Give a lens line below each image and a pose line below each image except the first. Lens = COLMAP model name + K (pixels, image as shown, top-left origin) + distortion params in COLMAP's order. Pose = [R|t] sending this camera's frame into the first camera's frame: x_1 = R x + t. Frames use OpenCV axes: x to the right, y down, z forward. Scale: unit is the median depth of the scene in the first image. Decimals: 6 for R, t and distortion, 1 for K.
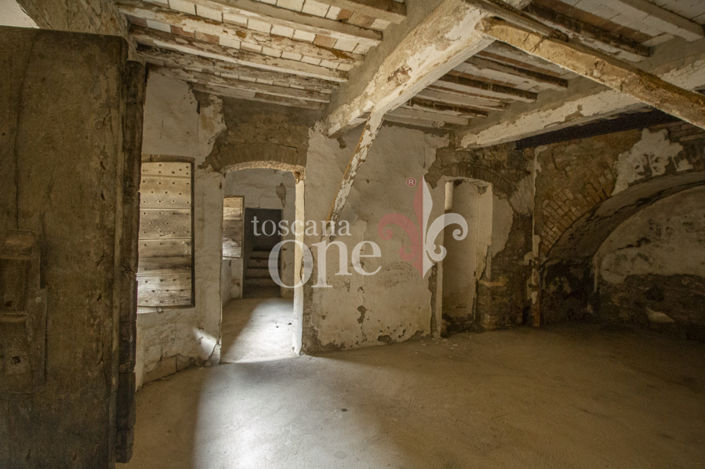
lens RADIAL K [[342.5, 0, 349.9], [0, 342.5, 235.0], [0, 0, 1]] dist [-0.000304, -0.000666]
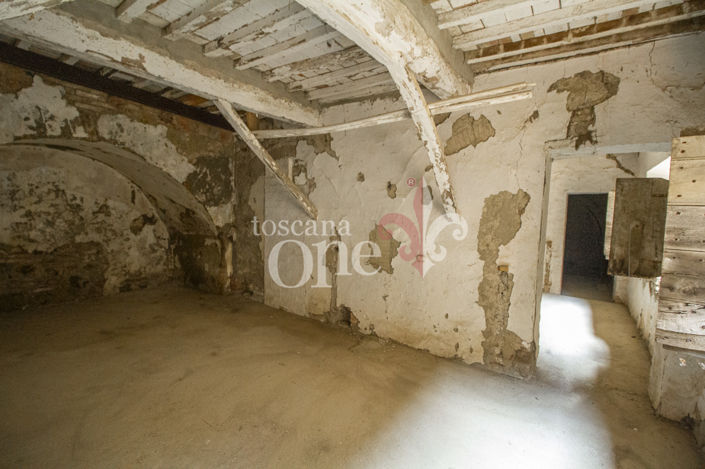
lens RADIAL K [[342.5, 0, 347.9], [0, 342.5, 230.7], [0, 0, 1]] dist [-0.000304, -0.000666]
pose [[-0.544784, -0.094083, 0.833282, -0.308619], [-0.016807, 0.994712, 0.101321, -0.030326], [-0.838408, 0.041193, -0.543484, 0.882251]]
